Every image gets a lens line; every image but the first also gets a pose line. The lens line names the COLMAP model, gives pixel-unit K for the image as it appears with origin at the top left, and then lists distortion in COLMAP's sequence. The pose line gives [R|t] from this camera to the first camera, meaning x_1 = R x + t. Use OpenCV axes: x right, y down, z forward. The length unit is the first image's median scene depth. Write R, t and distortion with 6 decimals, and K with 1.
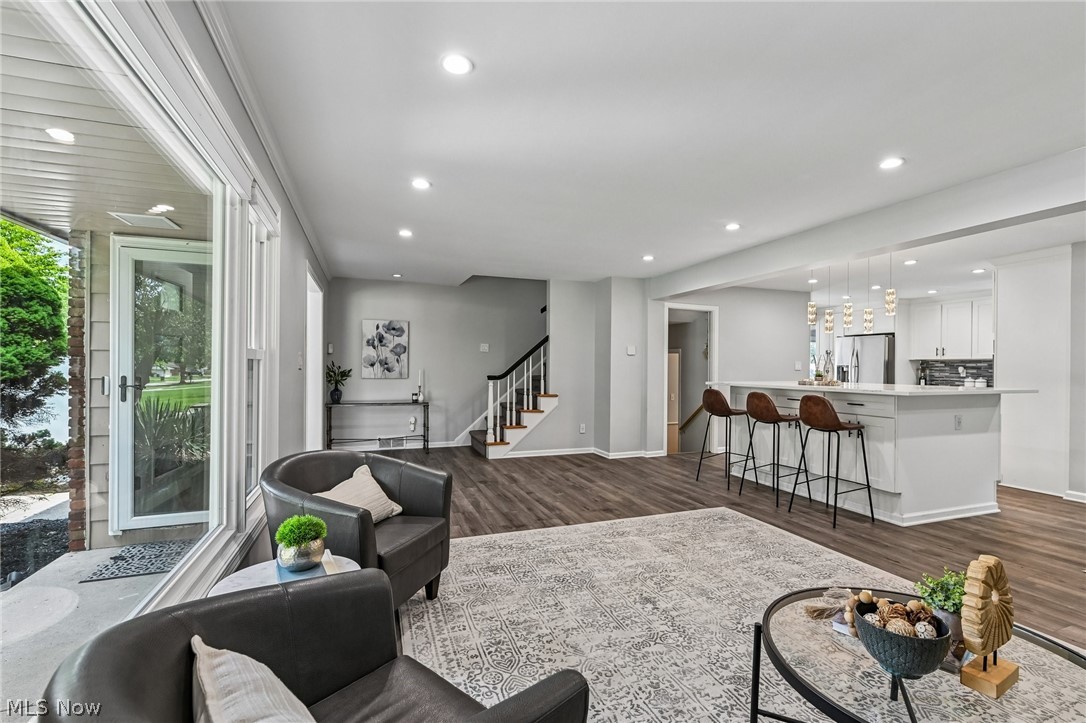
lens RADIAL K [[476.9, 0, 545.8], [0, 476.9, 366.6], [0, 0, 1]] dist [-0.003933, -0.000183]
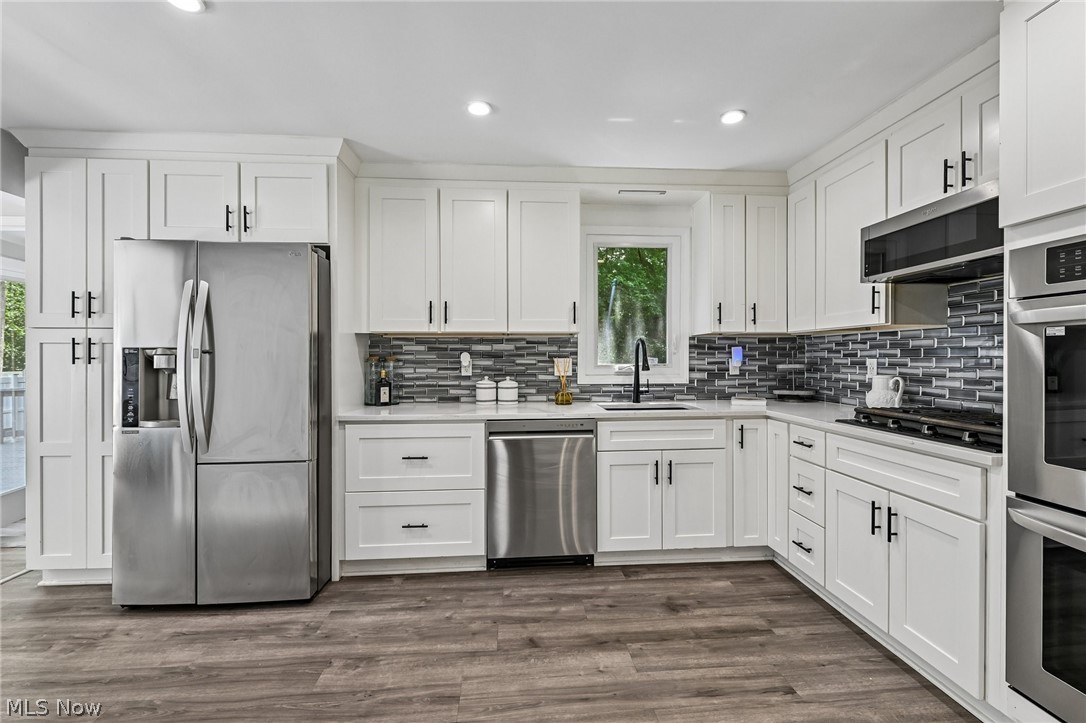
lens RADIAL K [[484.8, 0, 551.1], [0, 484.8, 359.5], [0, 0, 1]] dist [0.000212, -0.001813]
pose [[0.266378, -0.012710, 0.963785, 0.546049], [0.004183, 0.999919, 0.012030, 0.002039], [-0.963859, 0.000827, 0.266410, 0.917187]]
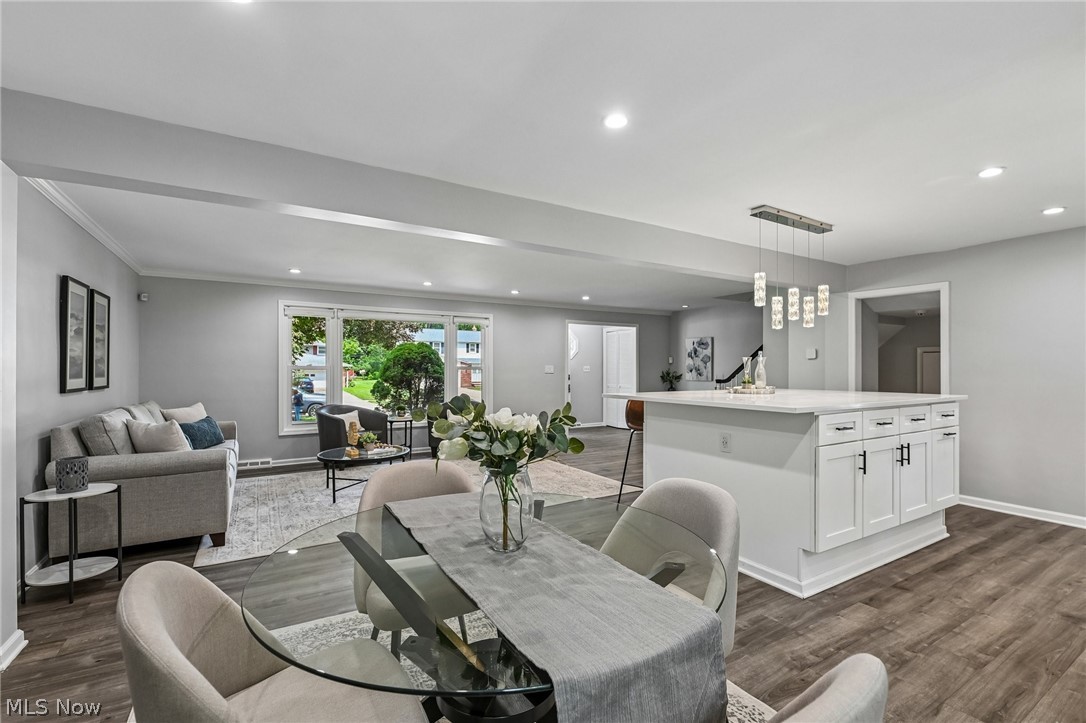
lens RADIAL K [[484.8, 0, 552.1], [0, 484.8, 365.1], [0, 0, 1]] dist [0.000212, -0.001813]
pose [[0.202508, -0.014877, -0.979168, 0.906979], [0.001910, 0.999889, -0.014797, -0.000070], [0.979279, 0.001126, 0.202514, 0.315091]]
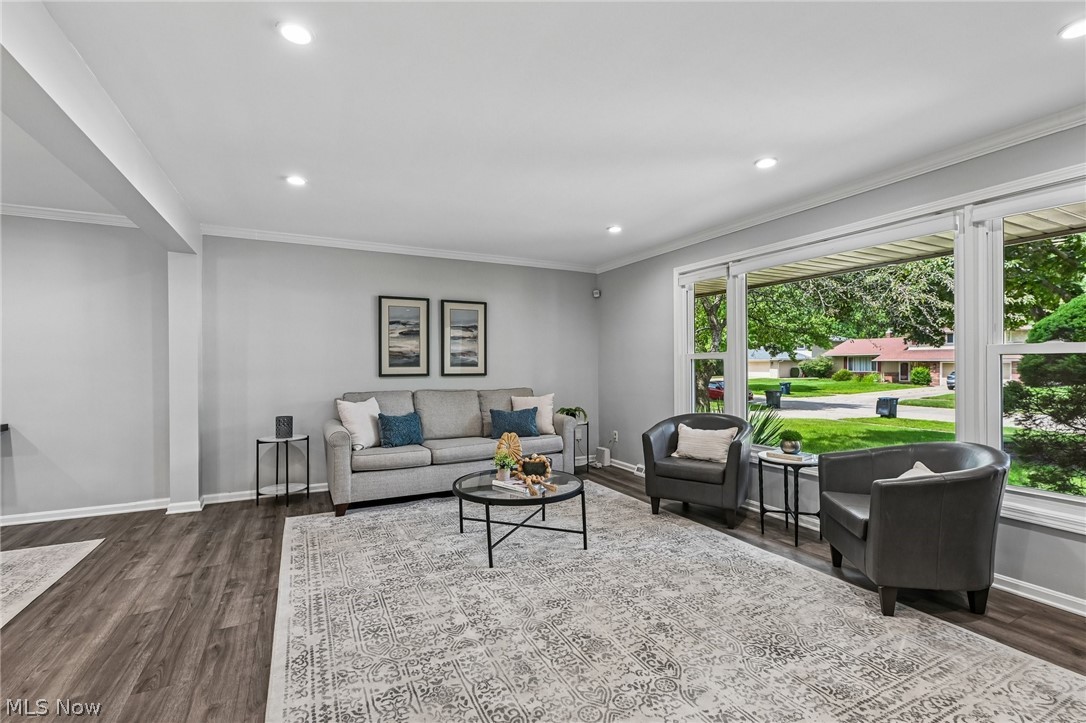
lens RADIAL K [[484.8, 0, 541.6], [0, 484.8, 360.8], [0, 0, 1]] dist [0.000212, -0.001813]
pose [[-0.993531, -0.004047, -0.113489, 0.185088], [-0.003012, 0.999952, -0.009294, 0.003304], [0.113521, -0.008893, -0.993496, 0.665945]]
